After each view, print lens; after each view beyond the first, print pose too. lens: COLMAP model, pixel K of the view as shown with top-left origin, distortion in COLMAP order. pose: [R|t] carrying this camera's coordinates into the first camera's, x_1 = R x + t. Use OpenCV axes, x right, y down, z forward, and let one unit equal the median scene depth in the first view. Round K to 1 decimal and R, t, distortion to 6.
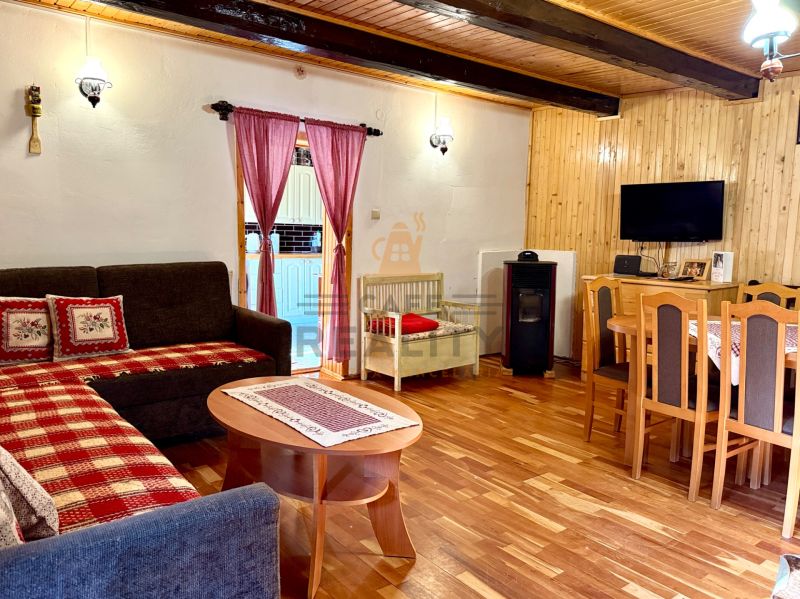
lens RADIAL K [[607.8, 0, 401.4], [0, 607.8, 303.1], [0, 0, 1]] dist [-0.005101, -0.004103]
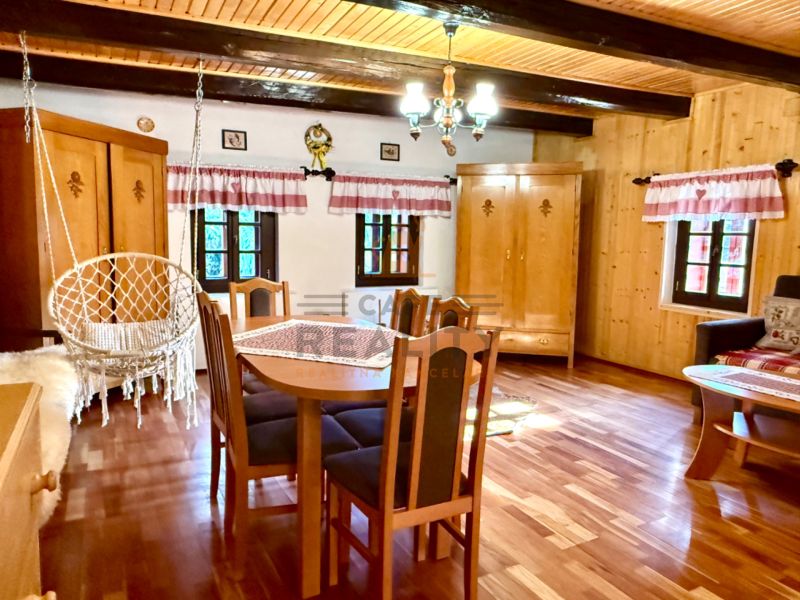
lens RADIAL K [[560.2, 0, 401.8], [0, 560.2, 300.9], [0, 0, 1]] dist [0.004527, -0.002432]
pose [[-0.984998, -0.051686, 0.164644, 0.354048], [-0.012263, 0.972644, 0.231977, -0.197127], [-0.172130, 0.226478, -0.958686, 1.697793]]
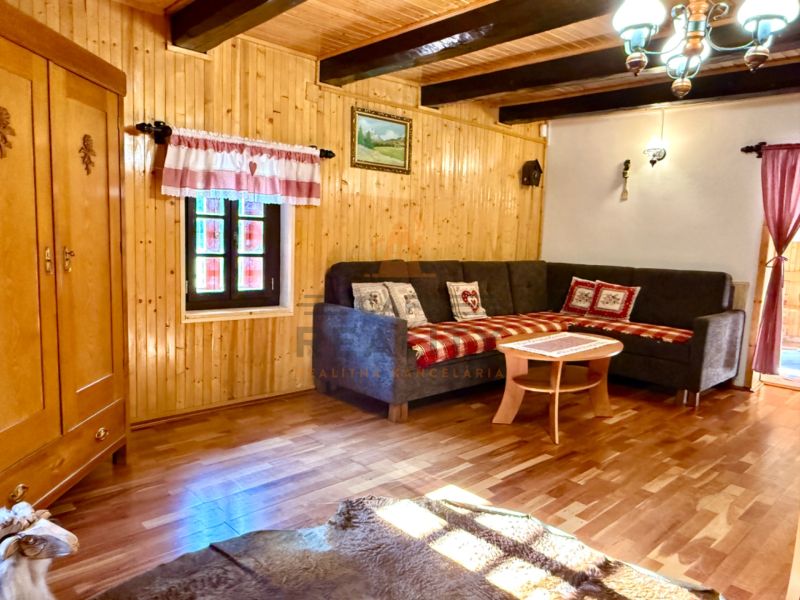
lens RADIAL K [[560.2, 0, 391.9], [0, 560.2, 303.5], [0, 0, 1]] dist [0.004527, -0.002432]
pose [[0.091775, 0.114398, -0.989187, 1.060289], [-0.154121, 0.983040, 0.099389, -0.019165], [0.983780, 0.143333, 0.107850, 0.270579]]
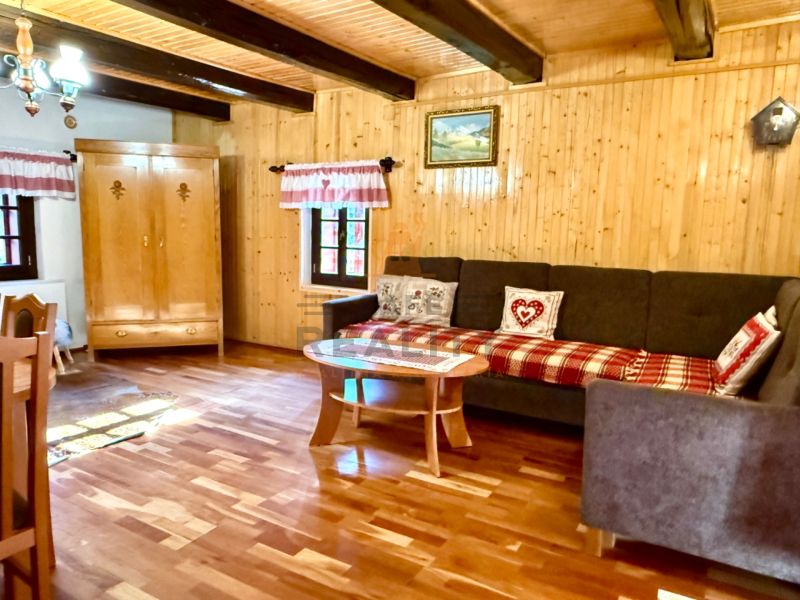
lens RADIAL K [[560.2, 0, 393.3], [0, 560.2, 295.2], [0, 0, 1]] dist [0.004527, -0.002432]
pose [[-0.929634, 0.010750, -0.368327, 0.253259], [-0.076925, 0.971889, 0.222518, -0.200457], [0.360365, 0.235193, -0.902674, 1.687636]]
